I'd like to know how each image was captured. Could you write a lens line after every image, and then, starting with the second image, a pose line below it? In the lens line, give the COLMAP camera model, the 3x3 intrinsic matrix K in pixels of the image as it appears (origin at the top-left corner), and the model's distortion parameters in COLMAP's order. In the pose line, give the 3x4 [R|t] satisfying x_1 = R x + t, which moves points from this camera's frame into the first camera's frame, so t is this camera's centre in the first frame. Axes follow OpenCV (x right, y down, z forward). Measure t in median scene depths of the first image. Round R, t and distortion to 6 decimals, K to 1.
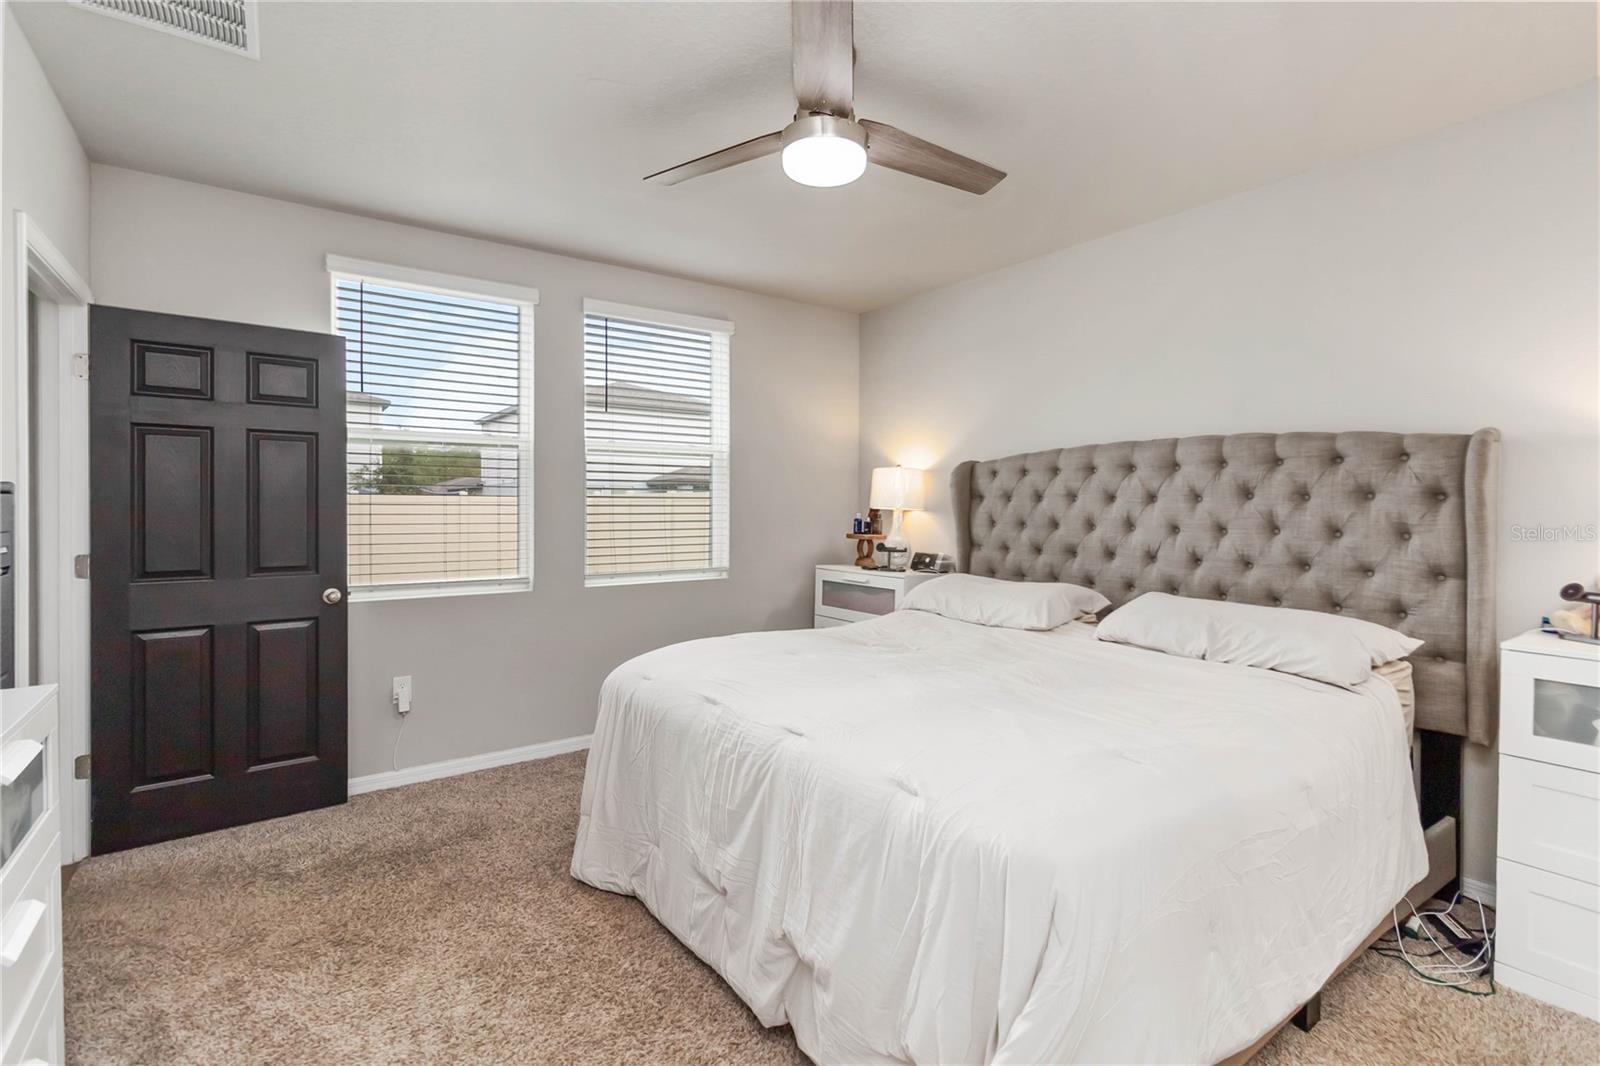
lens RADIAL K [[734.0, 0, 804.0], [0, 734.0, 523.0], [0, 0, 1]] dist [-0.000310, 0.000733]
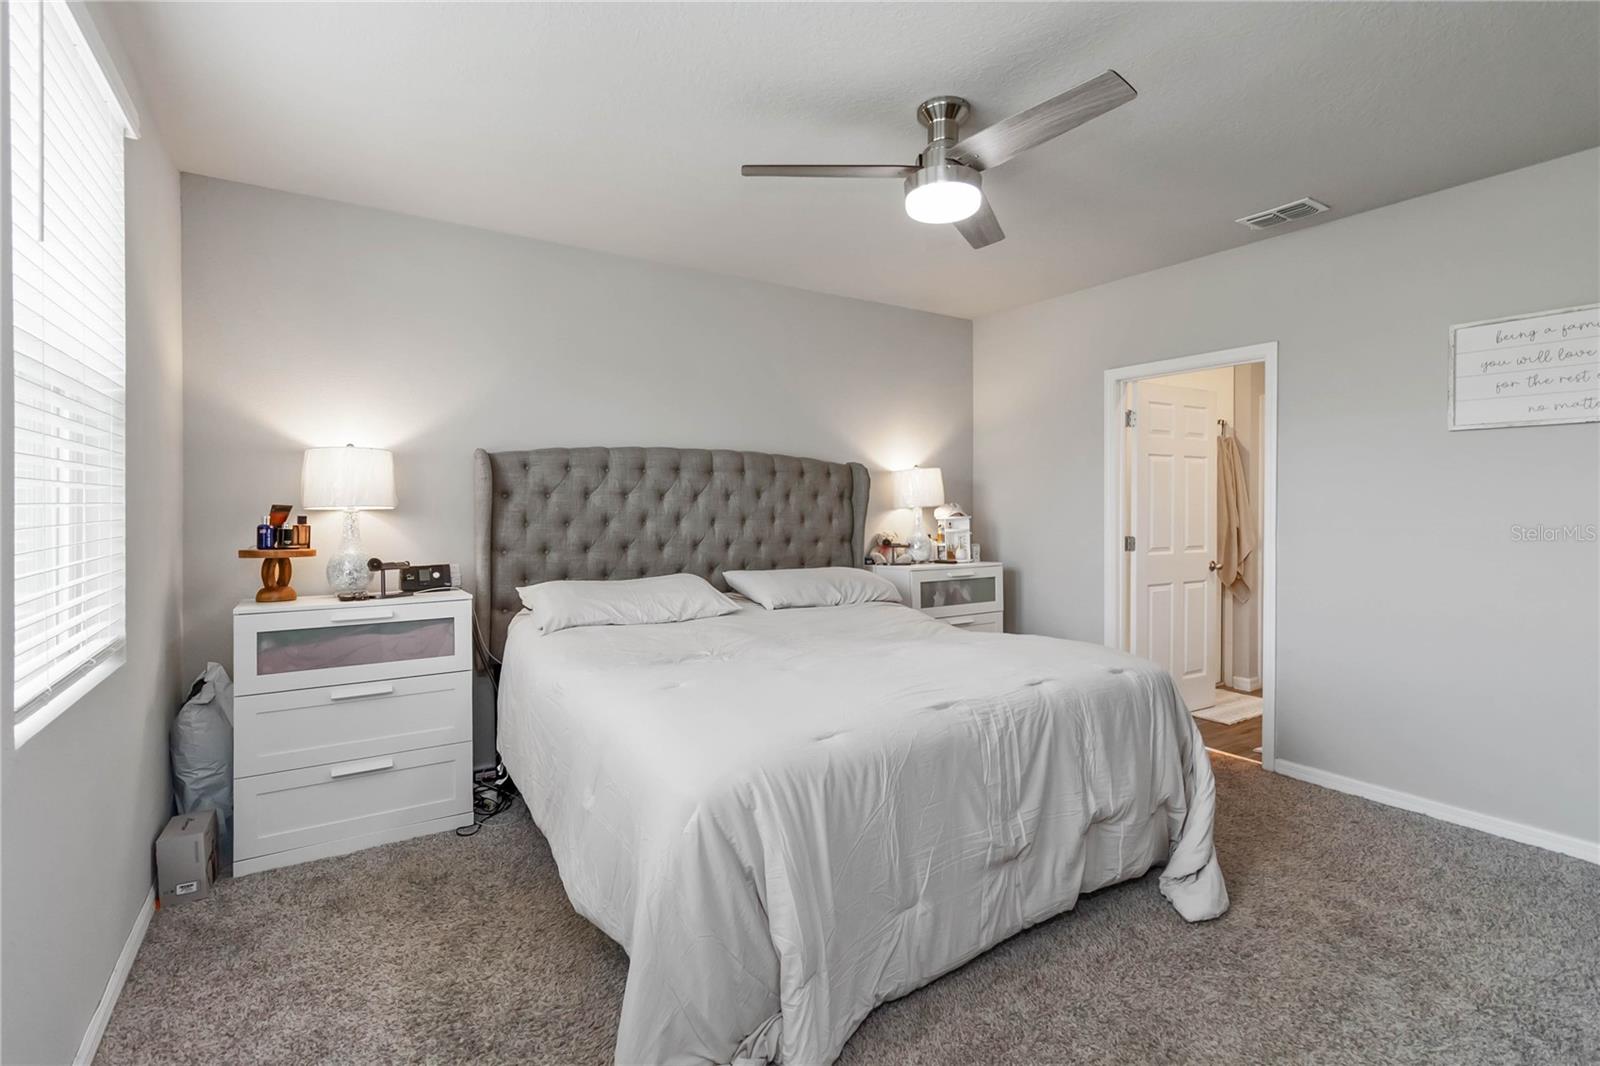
lens RADIAL K [[734.0, 0, 815.7], [0, 734.0, 504.7], [0, 0, 1]] dist [-0.000310, 0.000733]
pose [[0.053628, -0.006737, 0.998538, -0.643271], [0.021851, 0.999746, 0.005572, -0.020024], [-0.998322, 0.021520, 0.053761, 0.644518]]
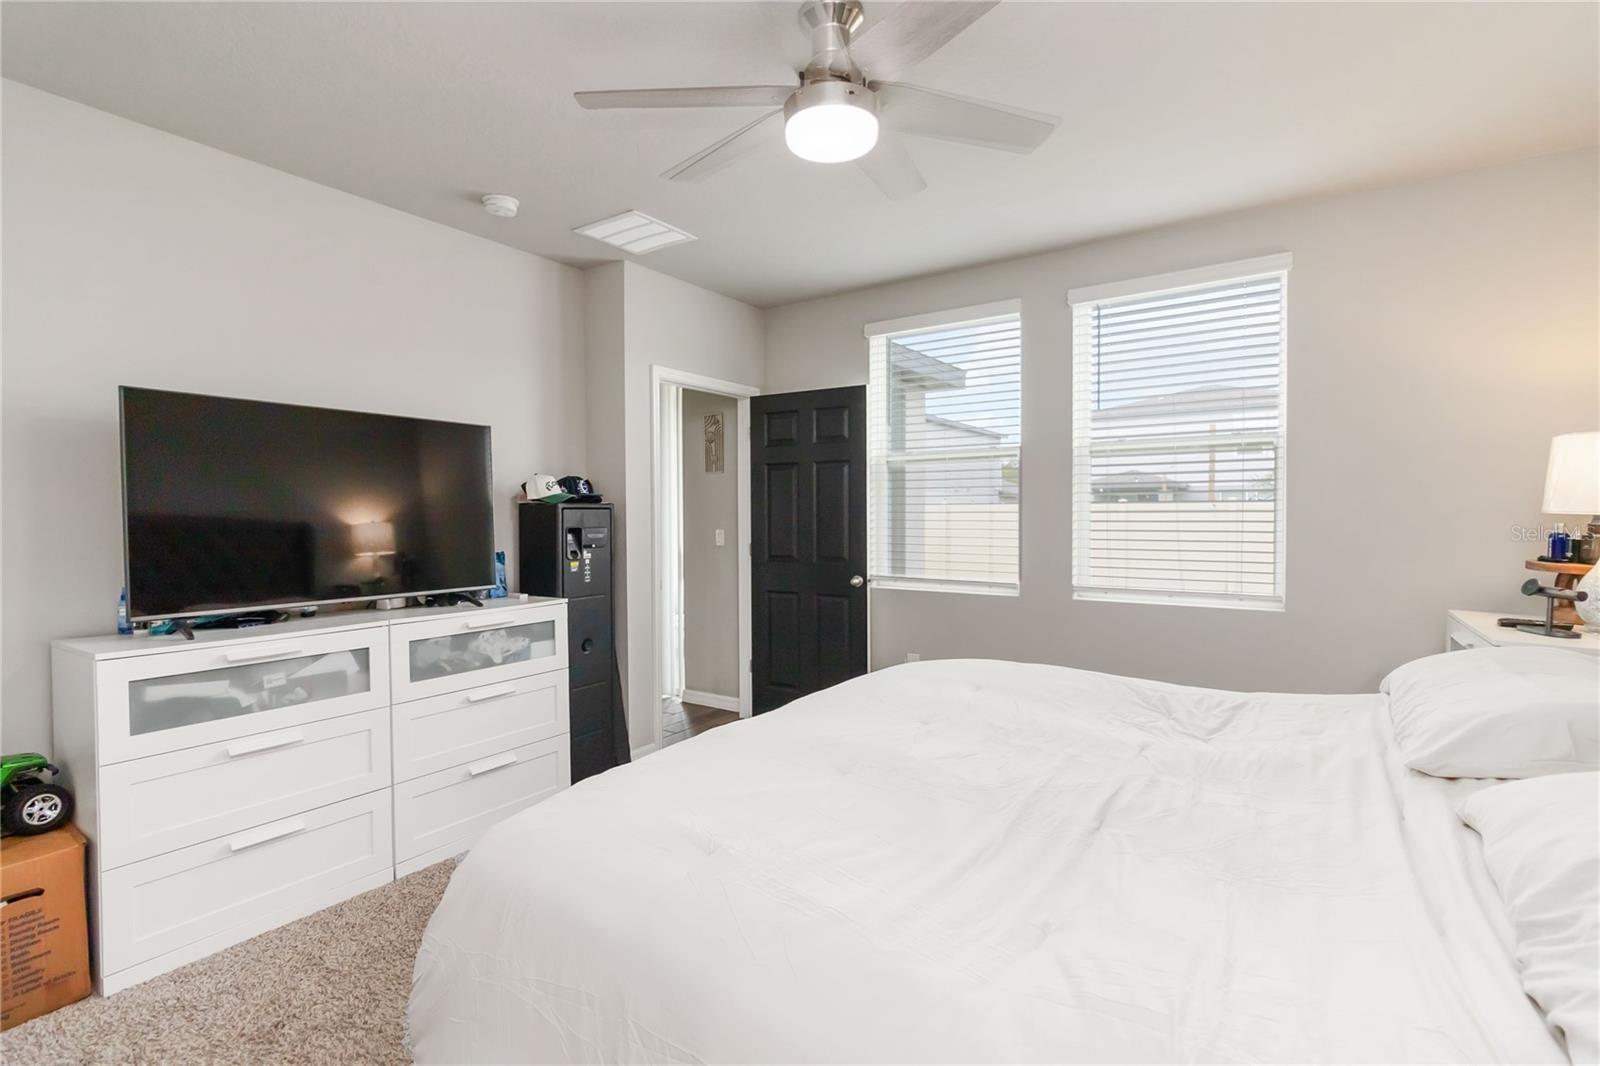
lens RADIAL K [[734.0, 0, 802.3], [0, 734.0, 522.1], [0, 0, 1]] dist [-0.000310, 0.000733]
pose [[0.384978, 0.007199, -0.922898, 0.463858], [-0.016667, 0.999861, 0.000847, -0.006840], [0.922775, 0.015055, 0.385044, 0.334798]]
